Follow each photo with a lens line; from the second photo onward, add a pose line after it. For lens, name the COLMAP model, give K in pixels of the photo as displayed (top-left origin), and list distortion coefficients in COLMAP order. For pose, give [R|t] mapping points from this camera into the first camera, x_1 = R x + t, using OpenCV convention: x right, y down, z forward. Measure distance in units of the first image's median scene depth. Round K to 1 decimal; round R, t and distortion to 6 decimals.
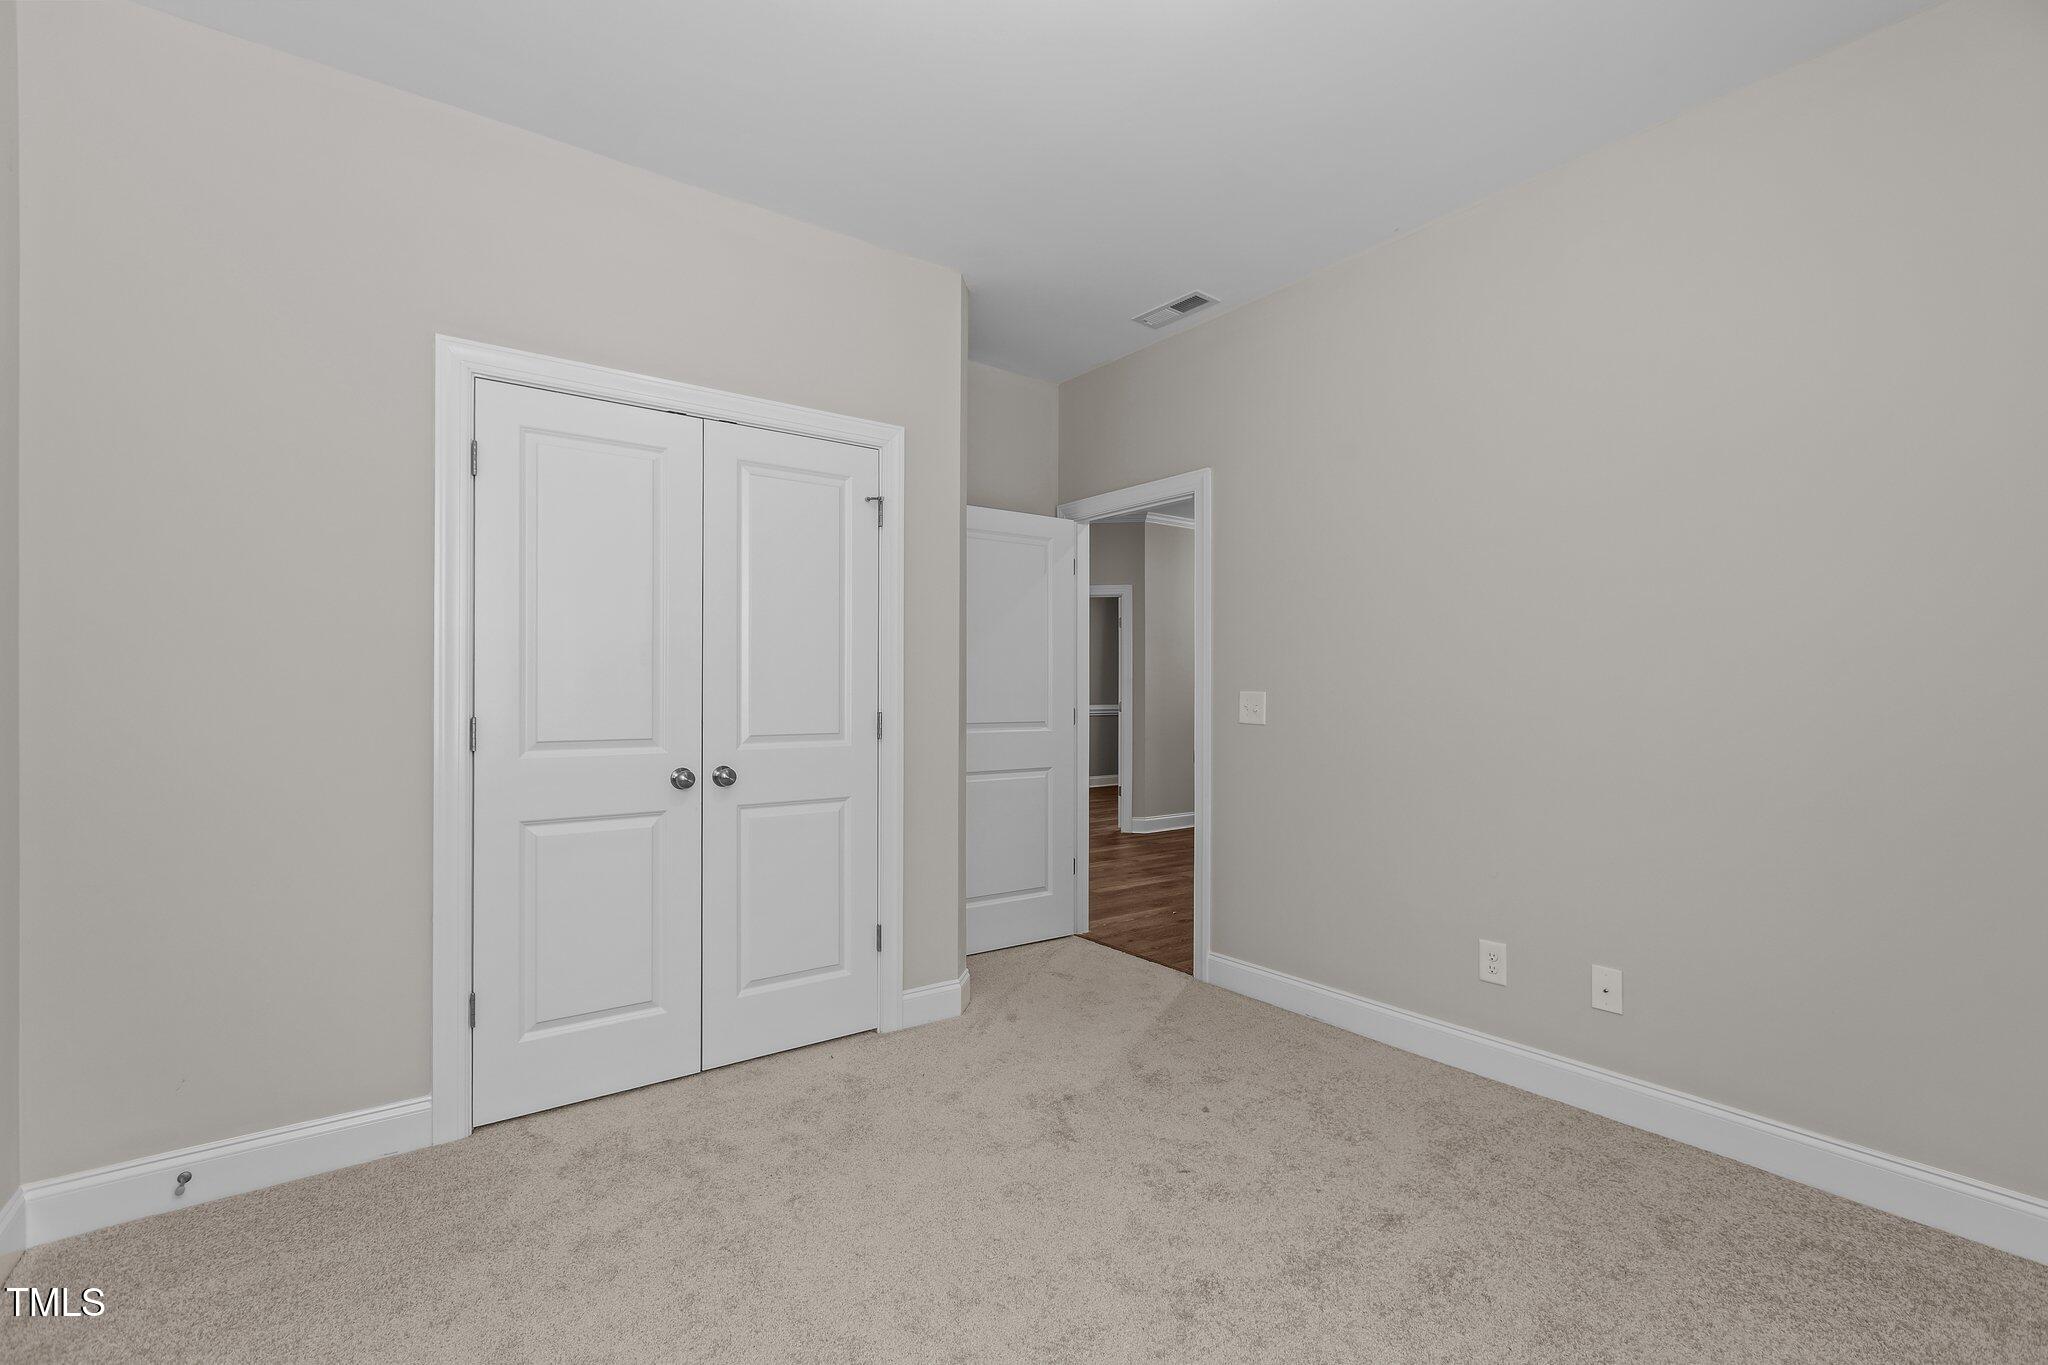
lens RADIAL K [[910.0, 0, 1030.1], [0, 910.0, 687.2], [0, 0, 1]] dist [0.000403, -0.000241]
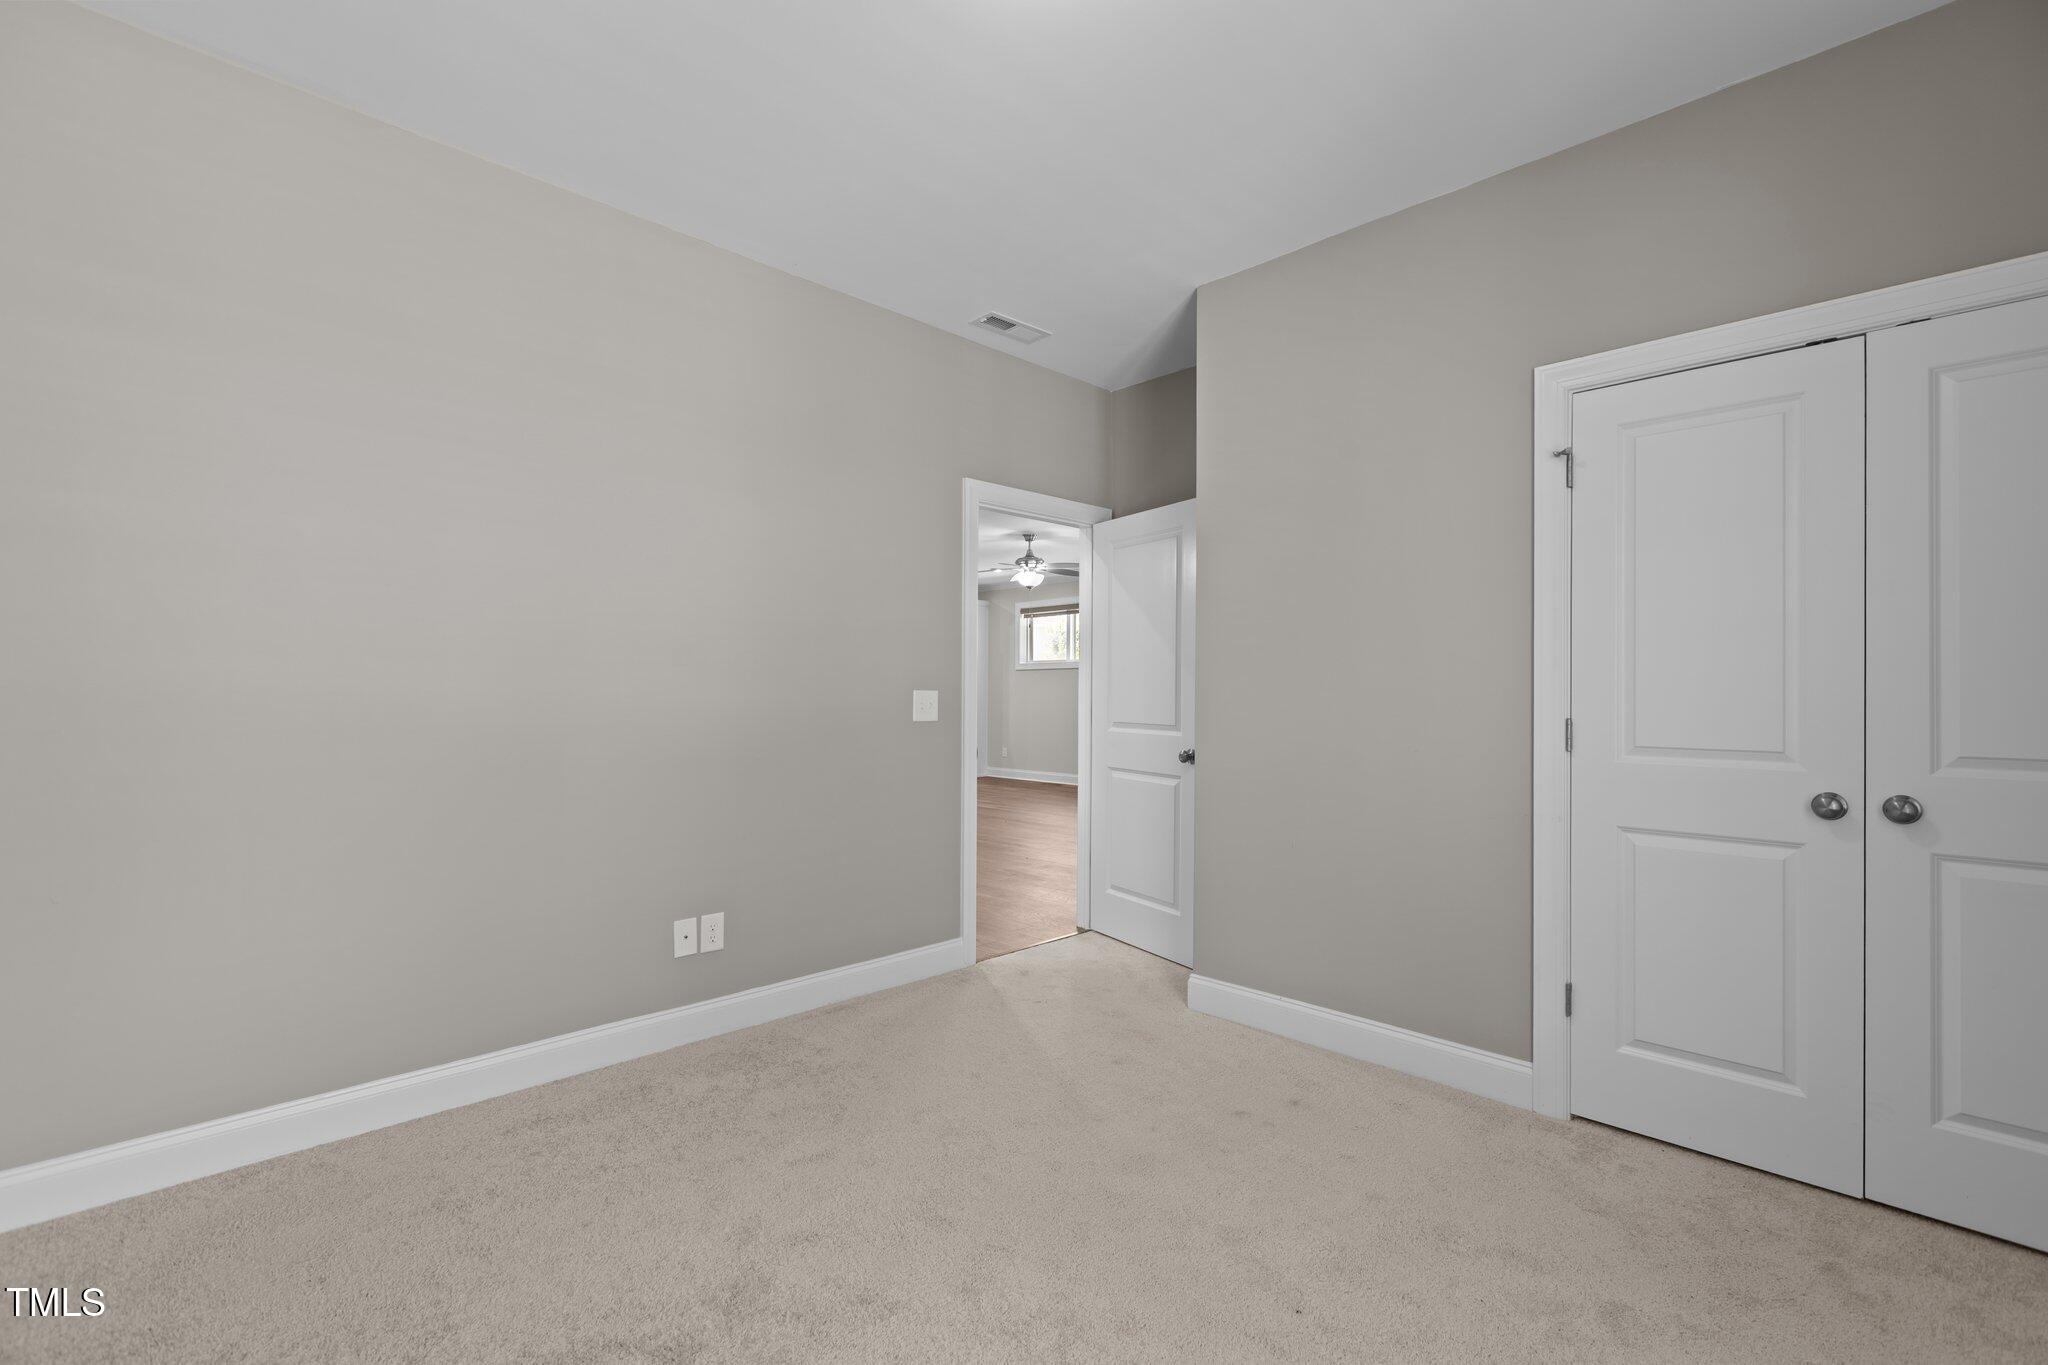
lens RADIAL K [[910.0, 0, 1030.1], [0, 910.0, 687.2], [0, 0, 1]] dist [0.000403, -0.000241]
pose [[0.159607, -0.004442, -0.987171, 0.279638], [0.002279, 0.999989, -0.004131, 0.000868], [0.987178, -0.001591, 0.159616, 0.204809]]
